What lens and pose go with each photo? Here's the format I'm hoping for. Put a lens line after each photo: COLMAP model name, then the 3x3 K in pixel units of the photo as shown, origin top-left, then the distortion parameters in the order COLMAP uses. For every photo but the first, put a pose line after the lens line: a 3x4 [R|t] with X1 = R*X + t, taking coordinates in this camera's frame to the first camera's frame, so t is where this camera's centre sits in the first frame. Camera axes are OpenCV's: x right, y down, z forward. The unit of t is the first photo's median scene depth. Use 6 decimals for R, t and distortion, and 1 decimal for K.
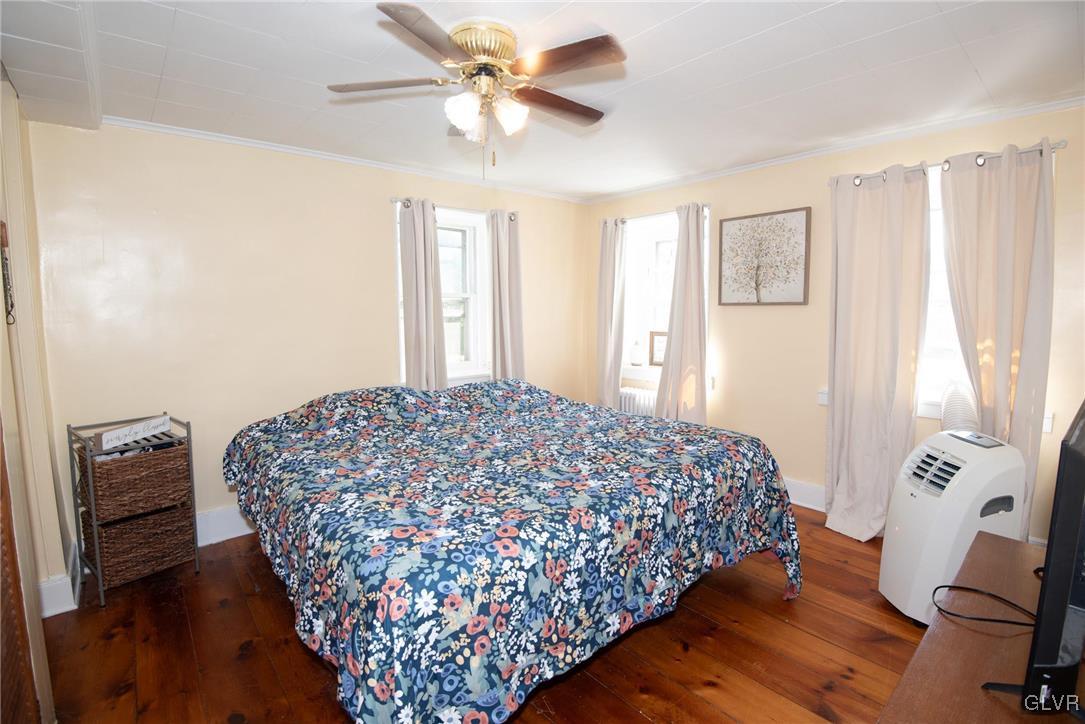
lens RADIAL K [[498.3, 0, 539.6], [0, 498.3, 357.0], [0, 0, 1]] dist [-0.033399, -0.006129]
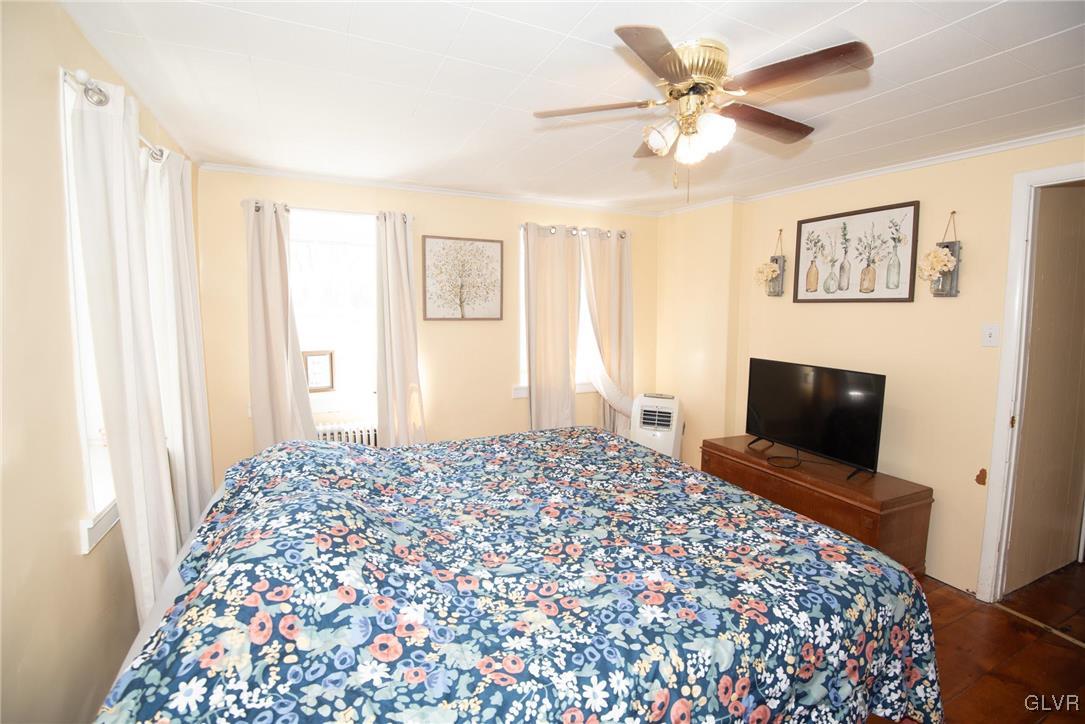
lens RADIAL K [[498.3, 0, 540.4], [0, 498.3, 364.7], [0, 0, 1]] dist [-0.033399, -0.006129]
pose [[0.270339, -0.095512, 0.958016, -0.881286], [0.083857, 0.993621, 0.075399, -0.114678], [-0.959106, 0.059953, 0.276624, 0.806904]]
